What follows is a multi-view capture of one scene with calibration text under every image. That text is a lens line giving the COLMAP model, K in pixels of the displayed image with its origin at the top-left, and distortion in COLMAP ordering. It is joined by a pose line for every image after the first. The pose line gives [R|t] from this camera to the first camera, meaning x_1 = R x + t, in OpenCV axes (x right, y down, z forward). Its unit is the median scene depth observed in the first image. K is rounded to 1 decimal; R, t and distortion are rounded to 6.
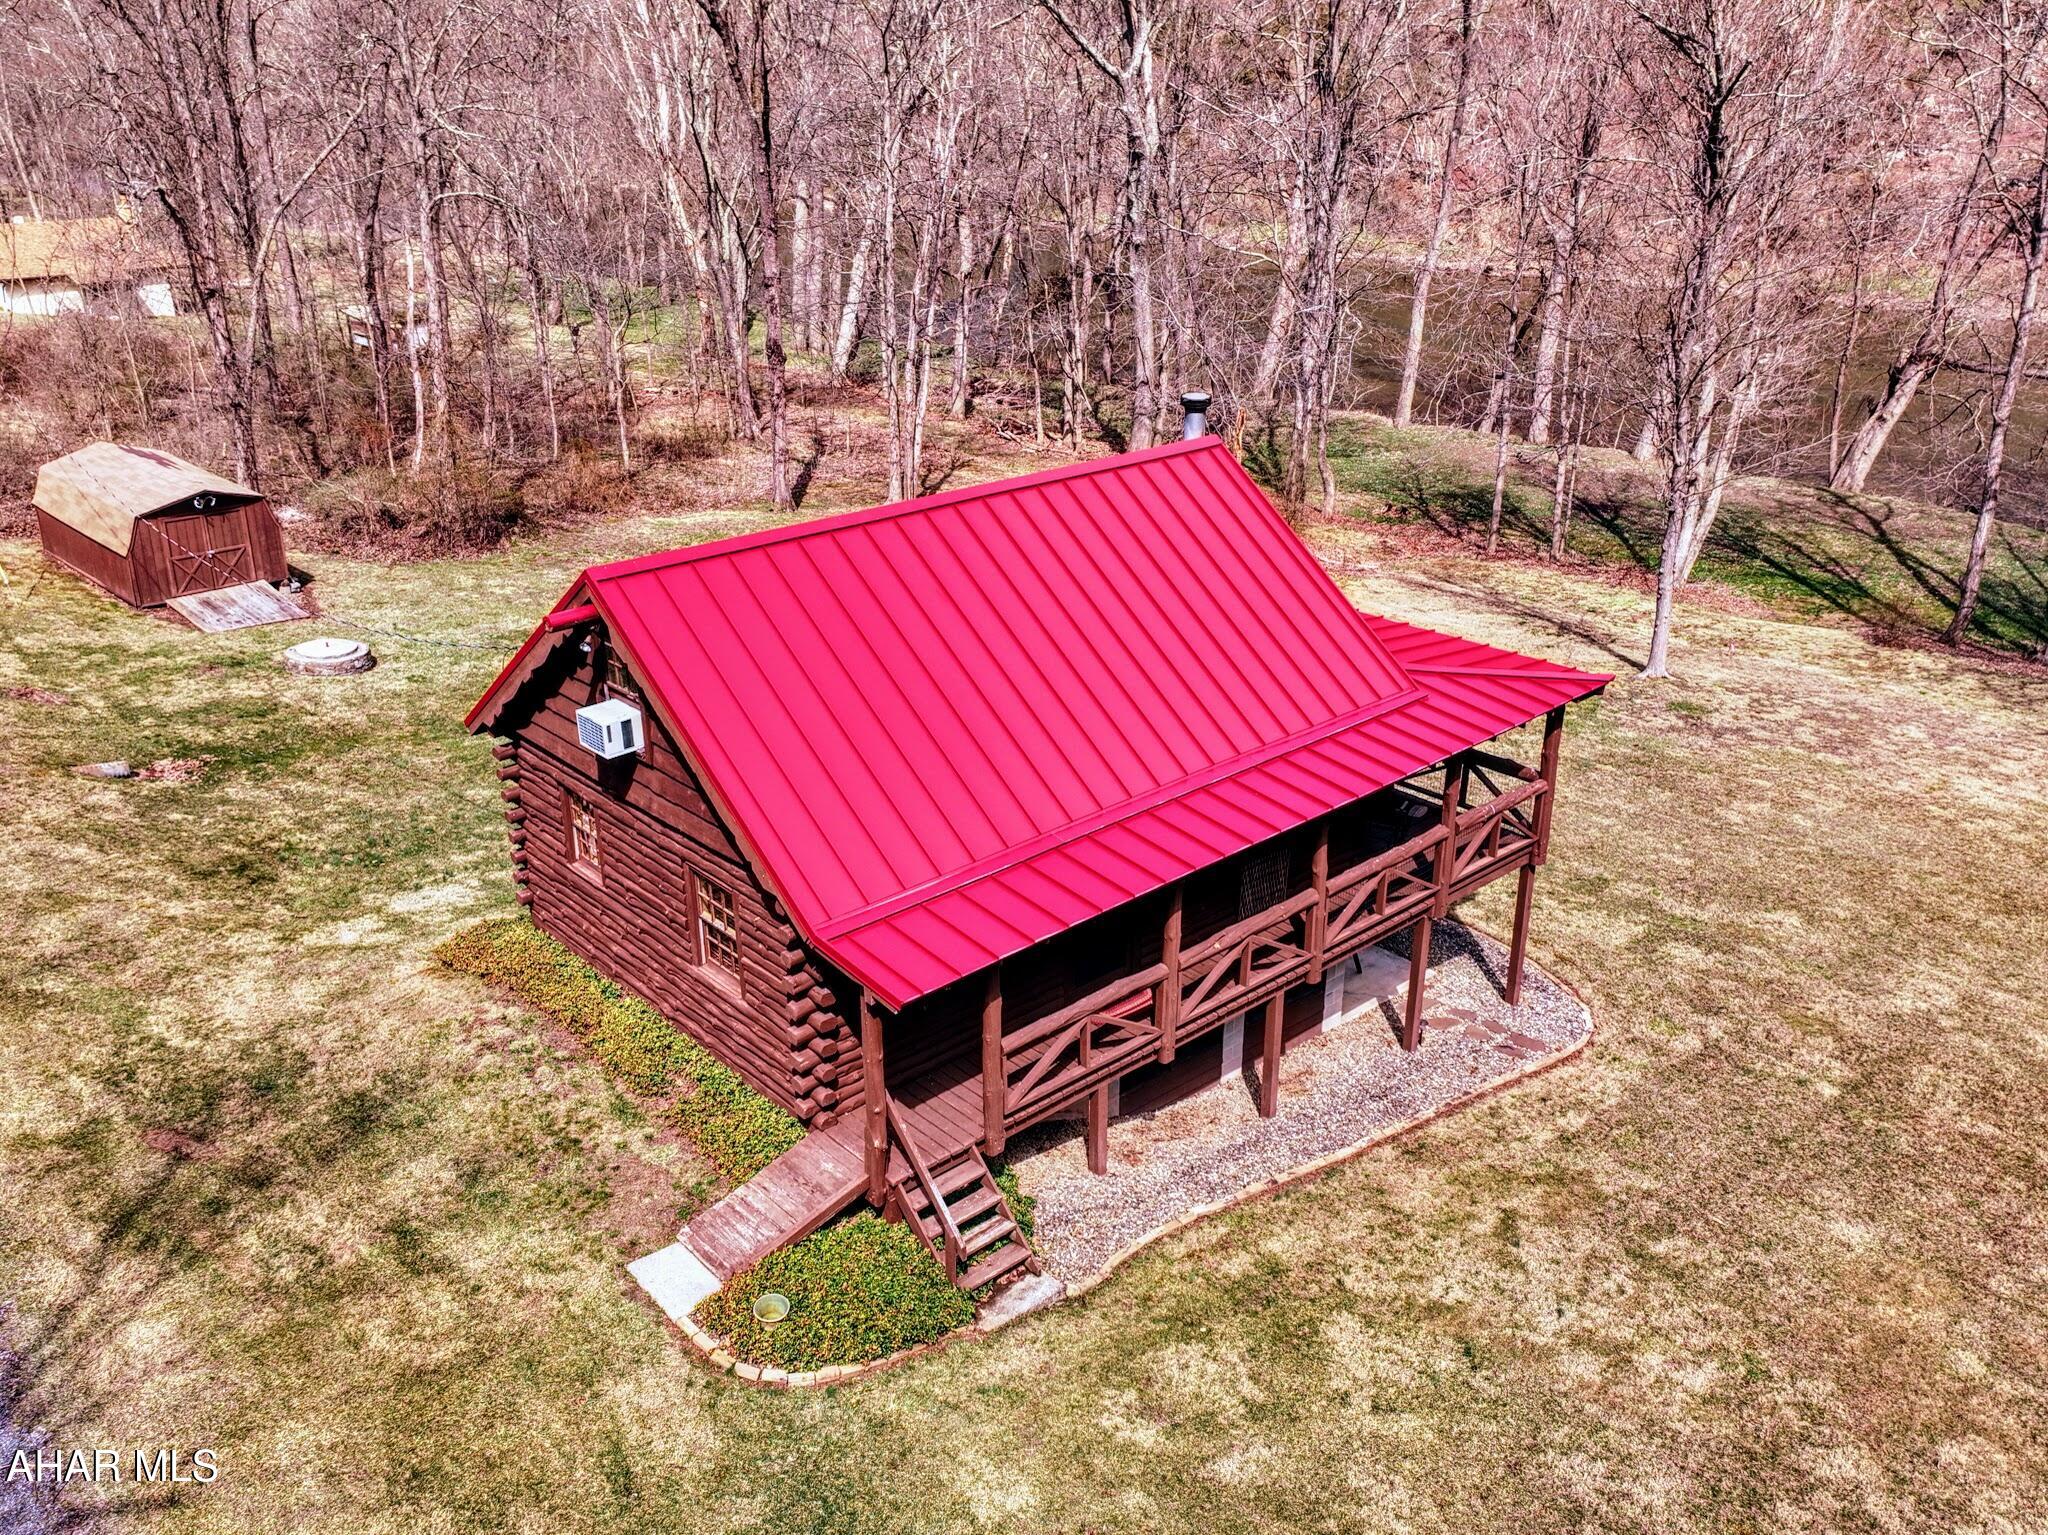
lens RADIAL K [[1724.1, 0, 1042.5], [0, 1724.1, 764.4], [0, 0, 1]] dist [0.065746, -0.089545]
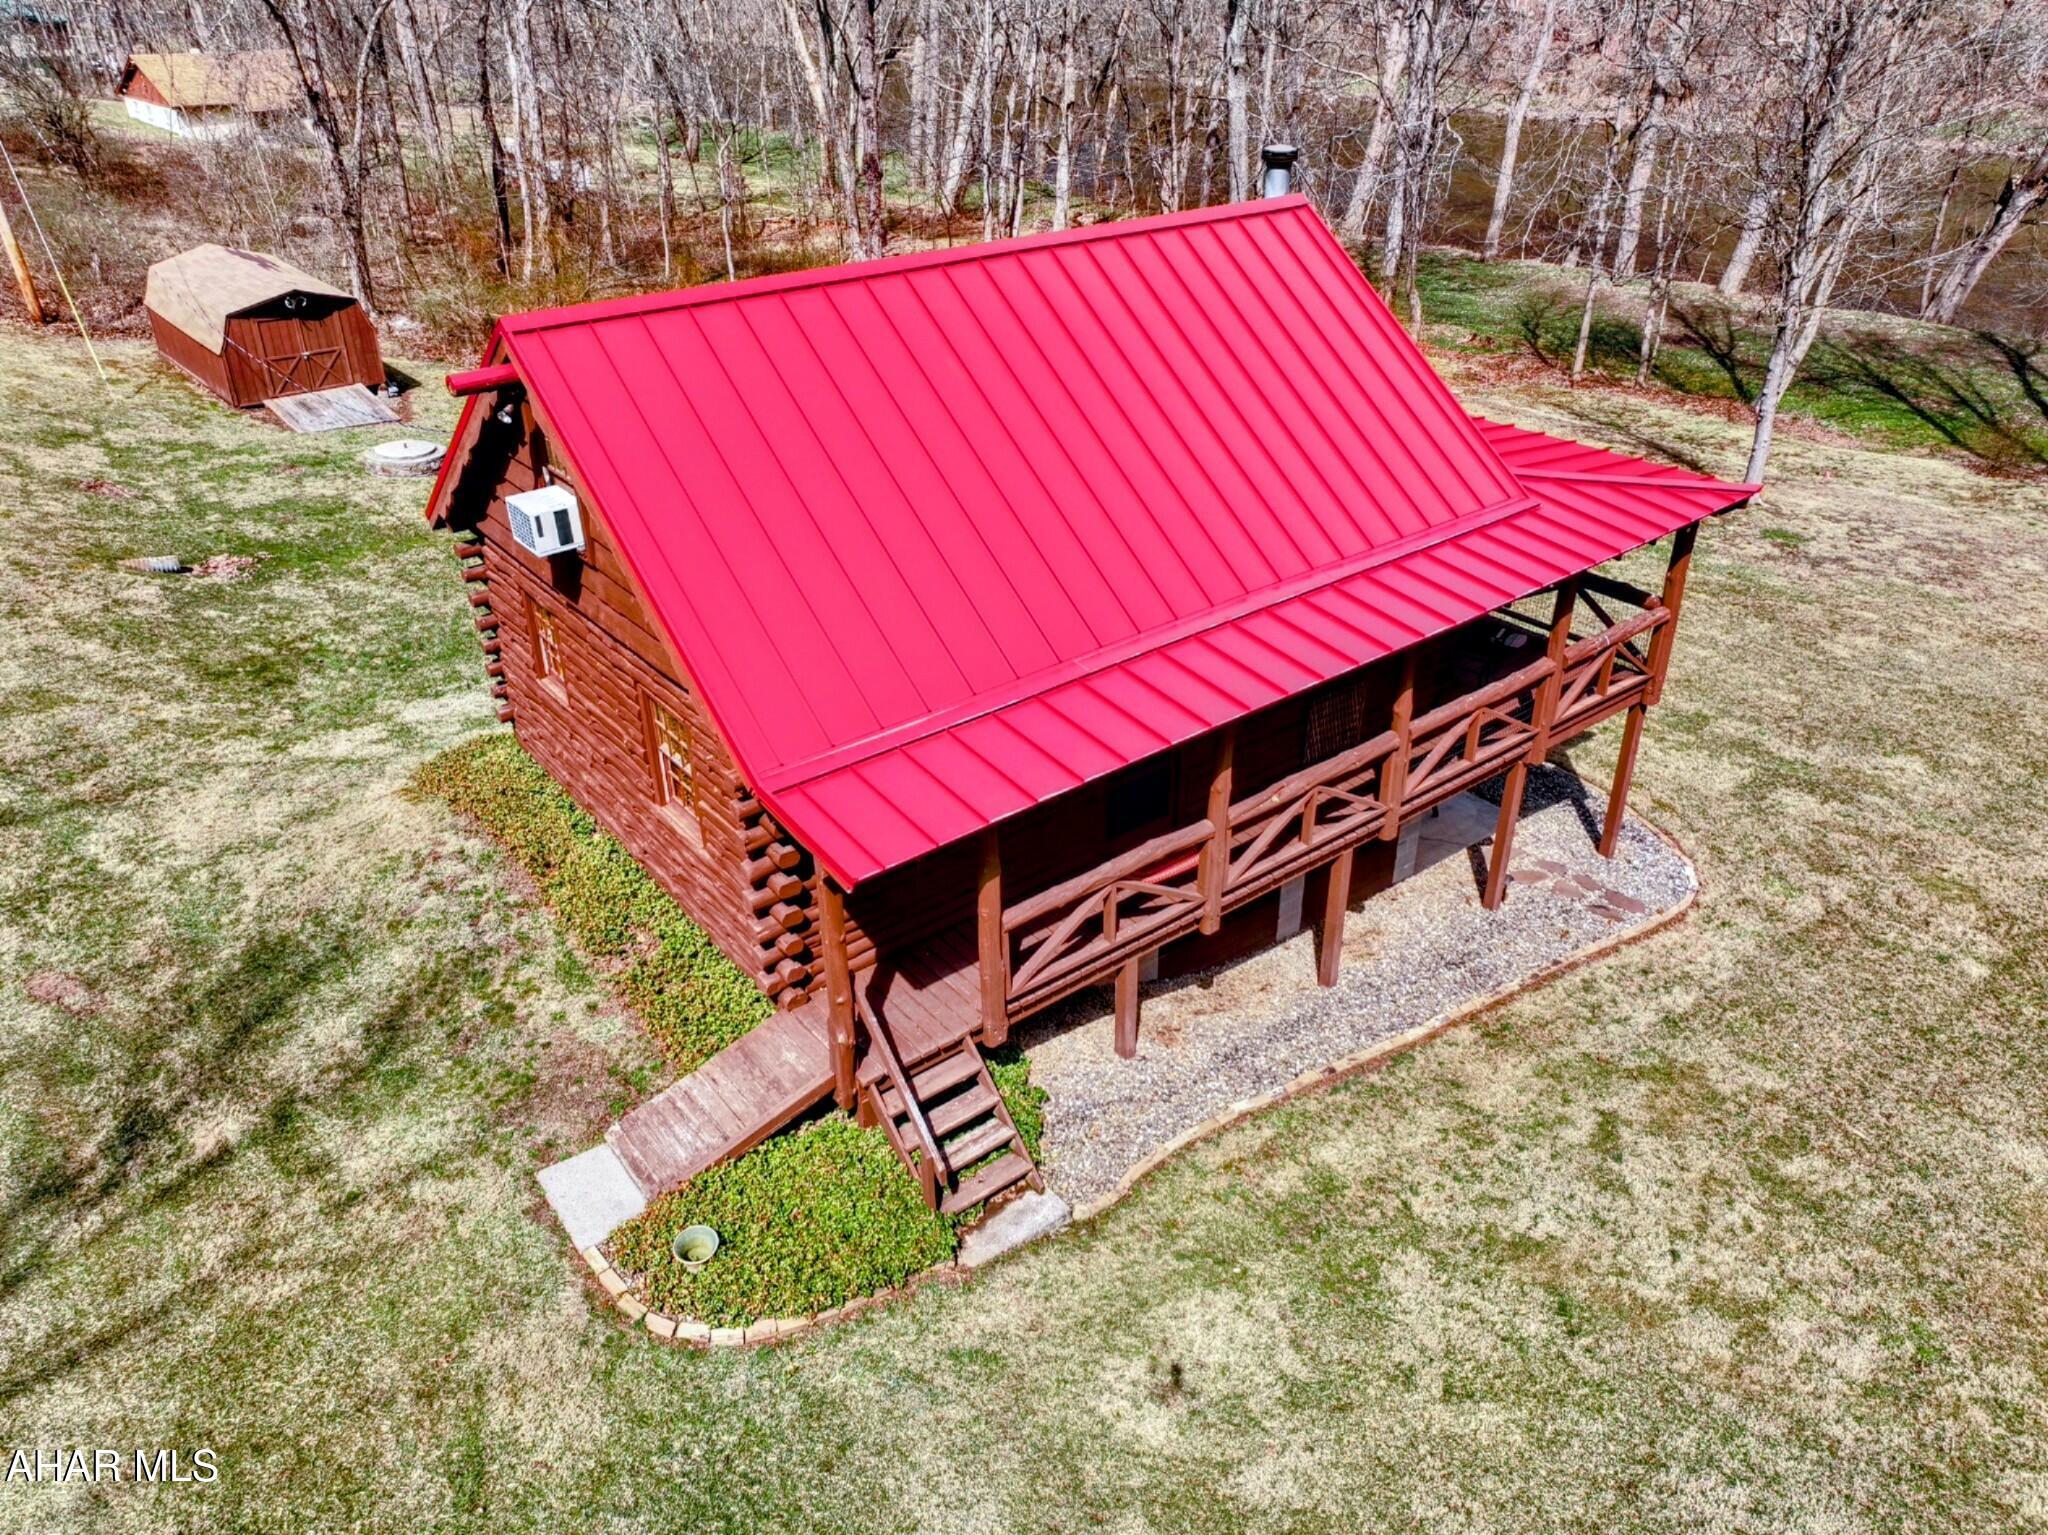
lens RADIAL K [[1634.7, 0, 1024.0], [0, 1634.7, 767.5], [0, 0, 1]] dist [0.024203, 0.023671]
pose [[0.997882, 0.027803, -0.058806, 0.024943], [-0.020986, 0.993314, 0.113523, 0.002474], [0.061569, -0.112048, 0.991794, 0.201042]]
